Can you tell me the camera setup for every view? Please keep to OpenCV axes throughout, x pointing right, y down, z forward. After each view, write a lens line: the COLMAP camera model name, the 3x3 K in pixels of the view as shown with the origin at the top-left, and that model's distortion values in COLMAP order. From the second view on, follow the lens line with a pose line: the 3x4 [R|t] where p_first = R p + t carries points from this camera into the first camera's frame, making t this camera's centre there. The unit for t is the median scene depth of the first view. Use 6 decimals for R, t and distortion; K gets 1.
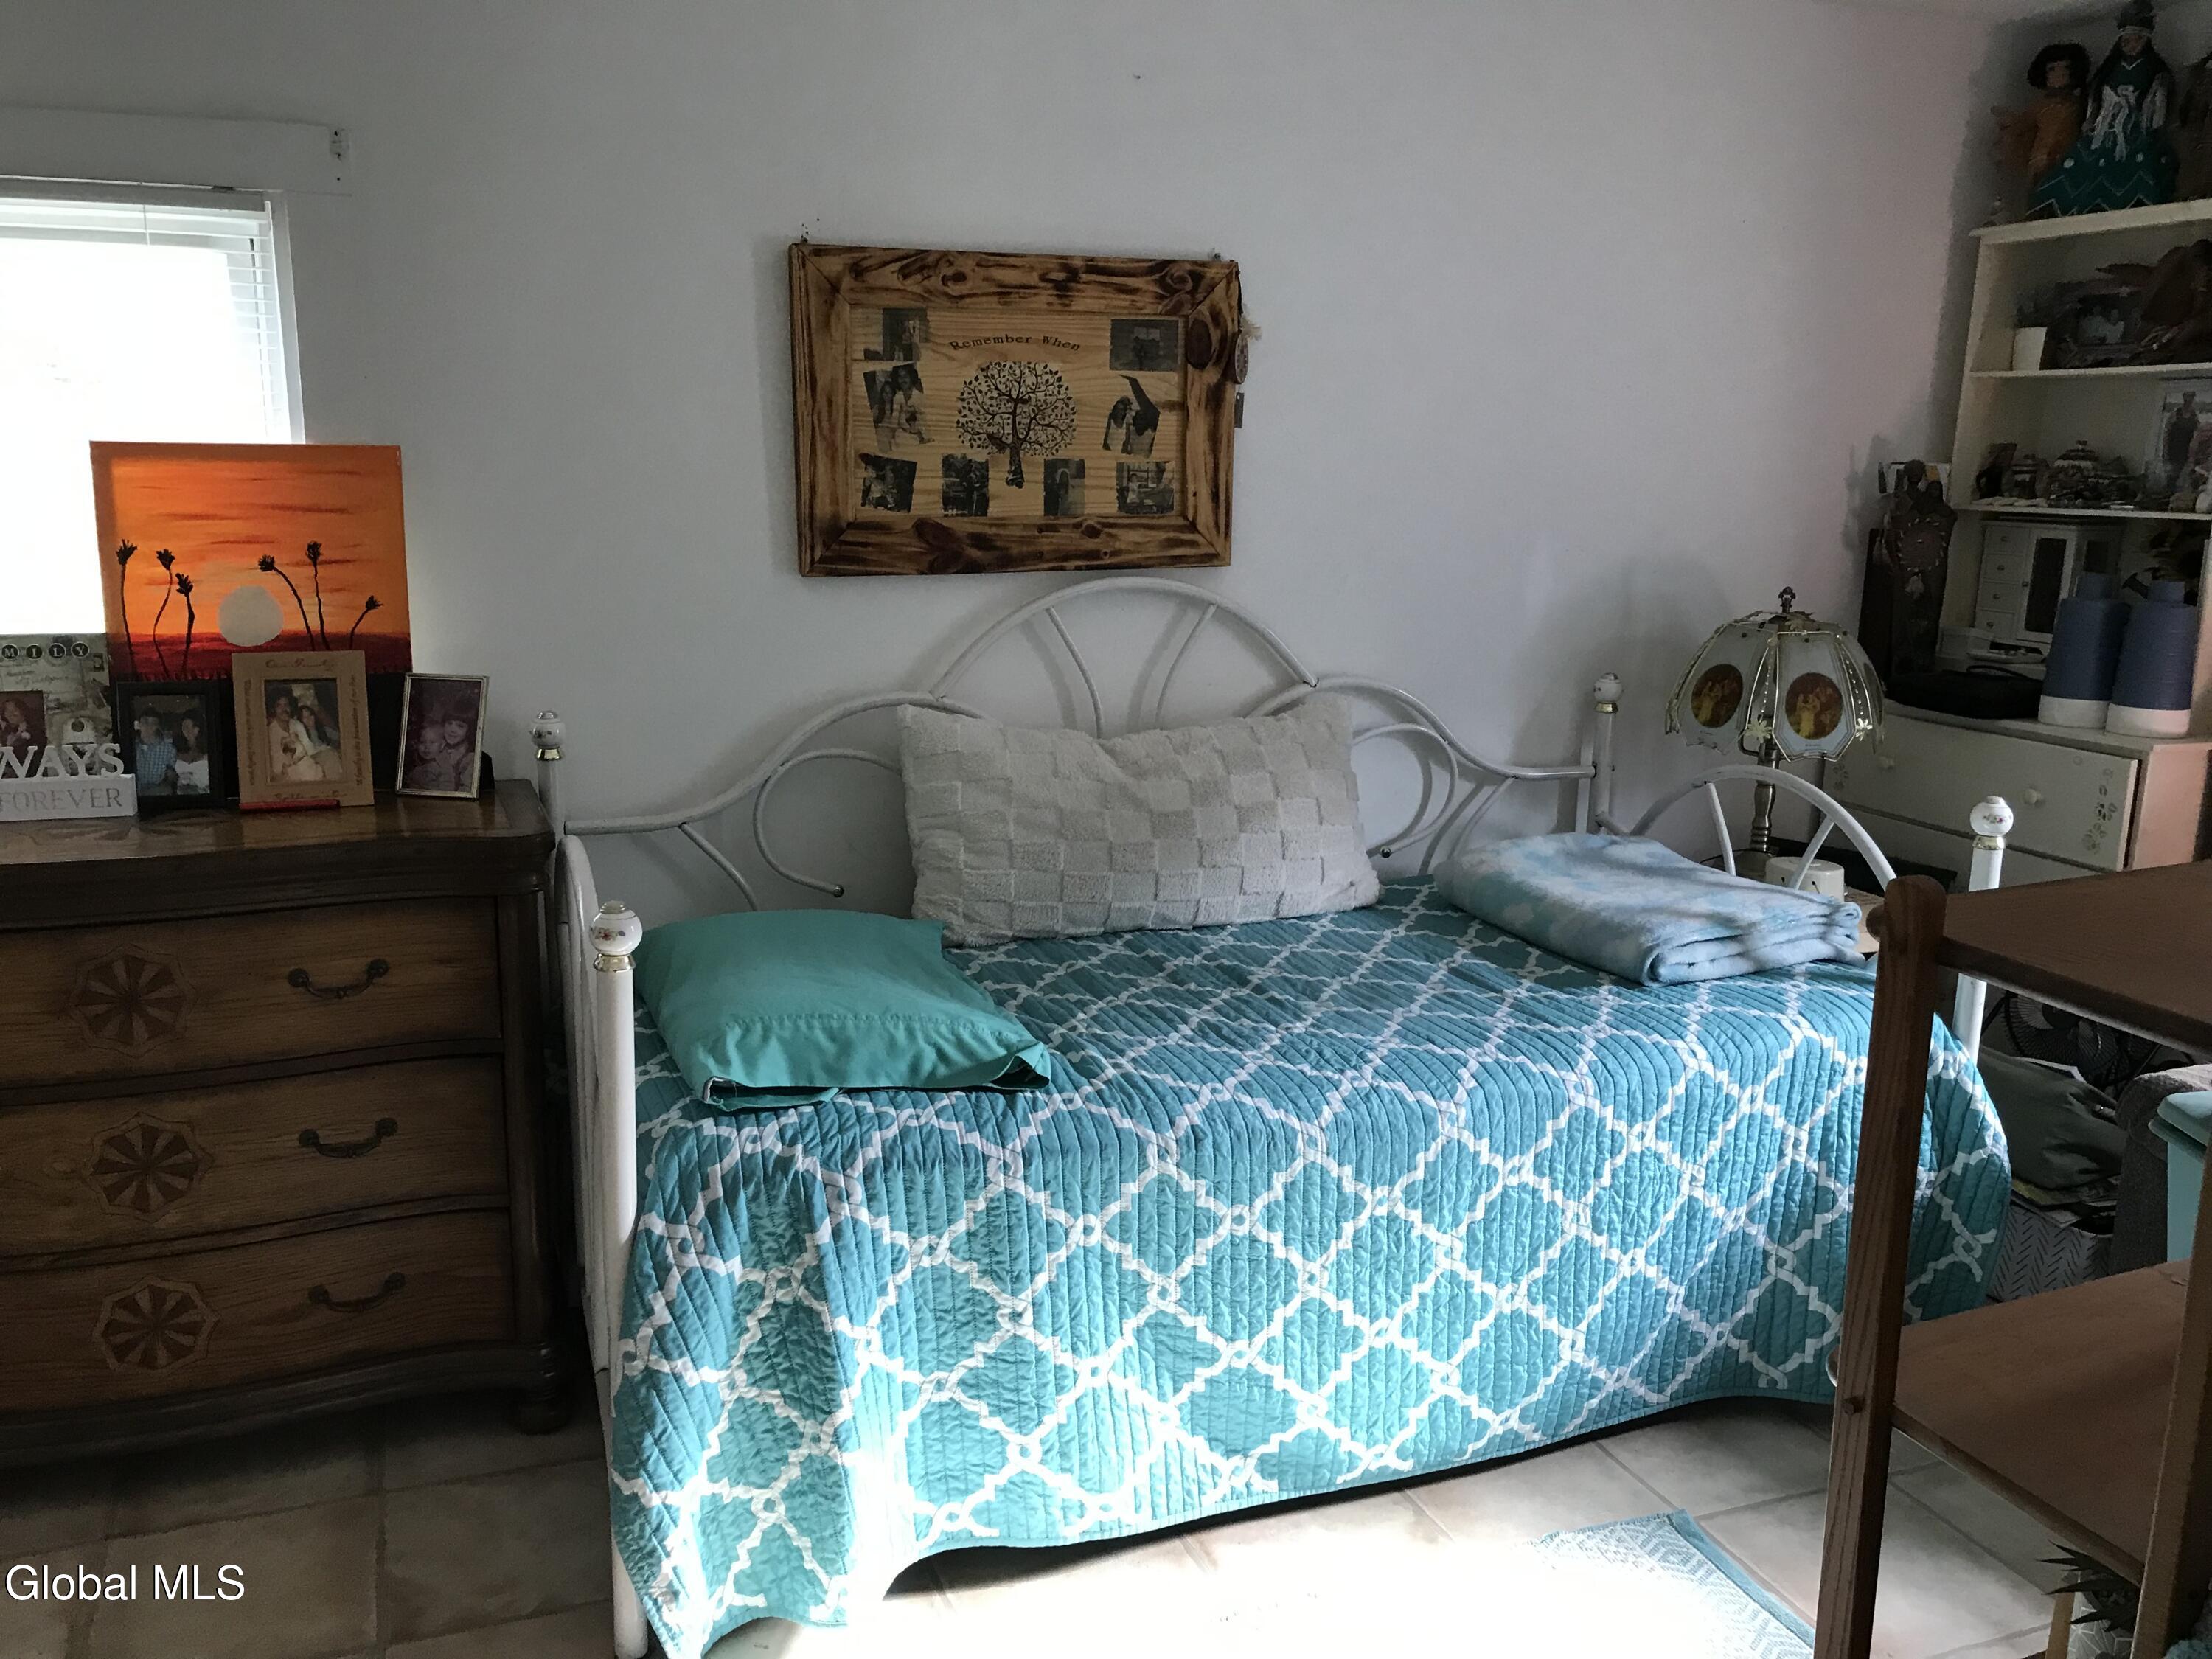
lens RADIAL K [[1794.3, 0, 1088.7], [0, 1794.3, 833.6], [0, 0, 1]] dist [0.043729, -0.055966]
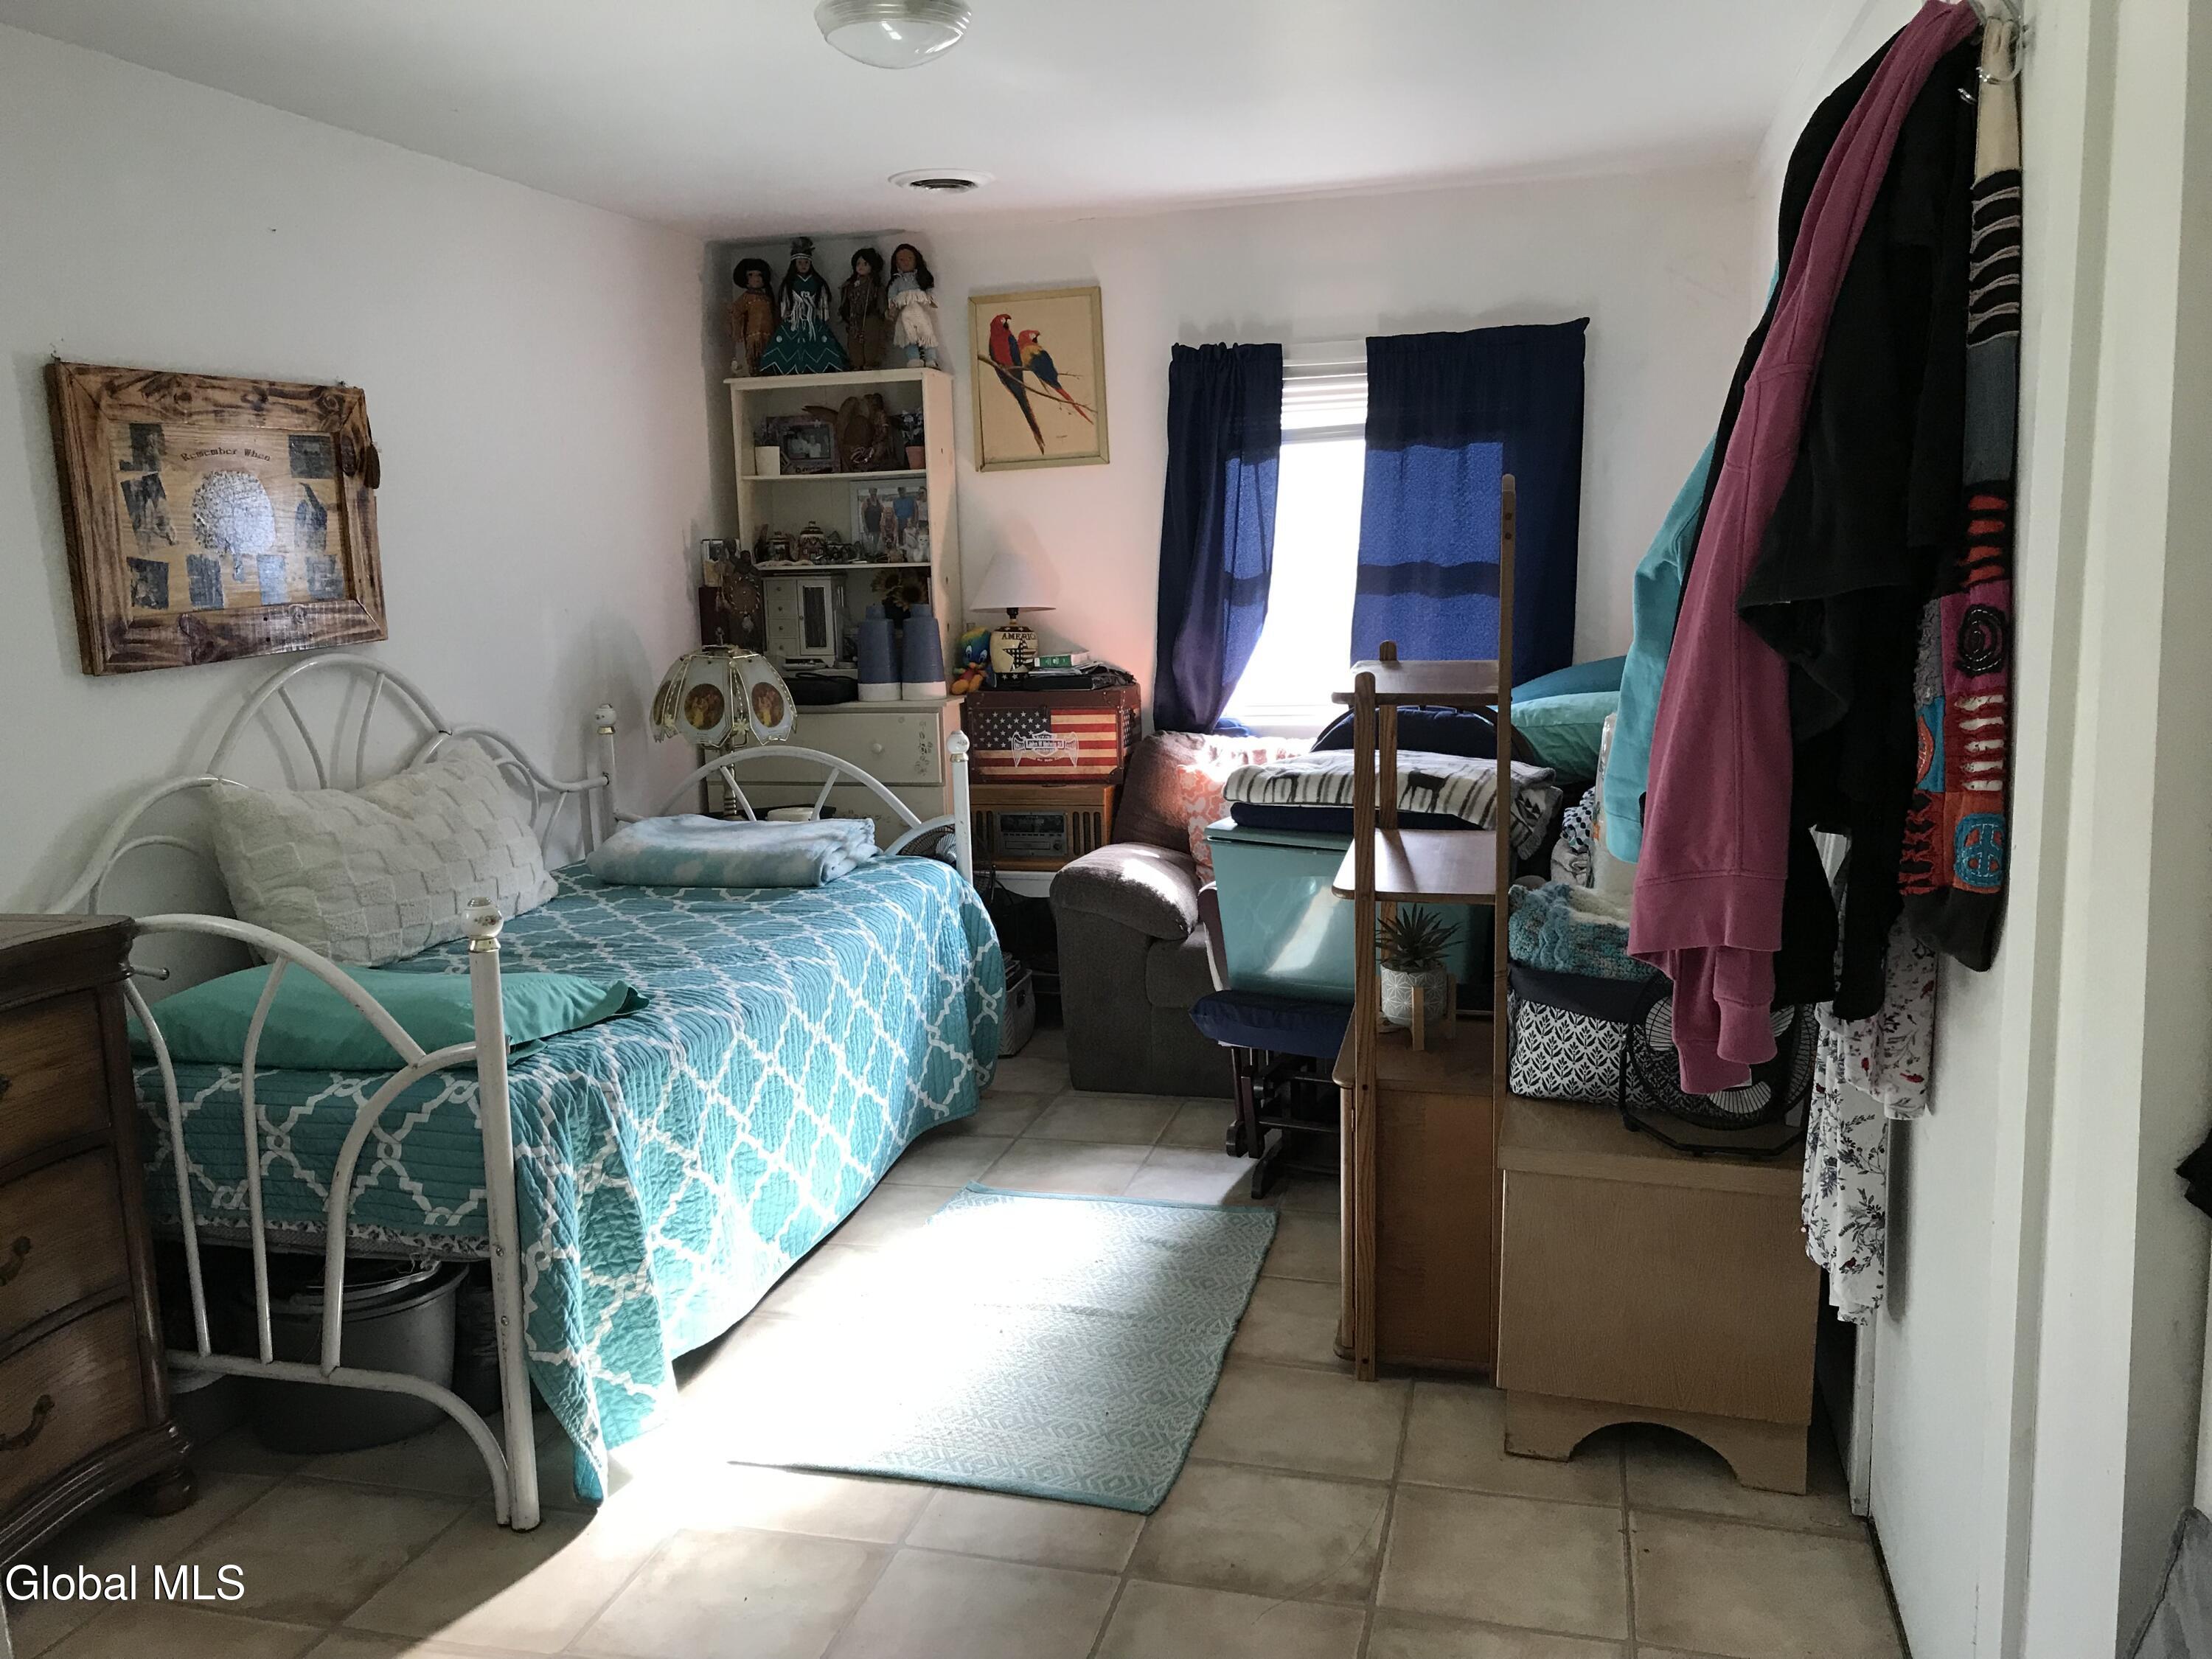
lens RADIAL K [[1794.3, 0, 1111.8], [0, 1794.3, 833.1], [0, 0, 1]] dist [0.043729, -0.055966]
pose [[0.575177, -0.167377, 0.800722, -0.683766], [0.210291, 0.976201, 0.053001, 0.013262], [-0.790537, 0.137900, 0.596687, -0.074662]]
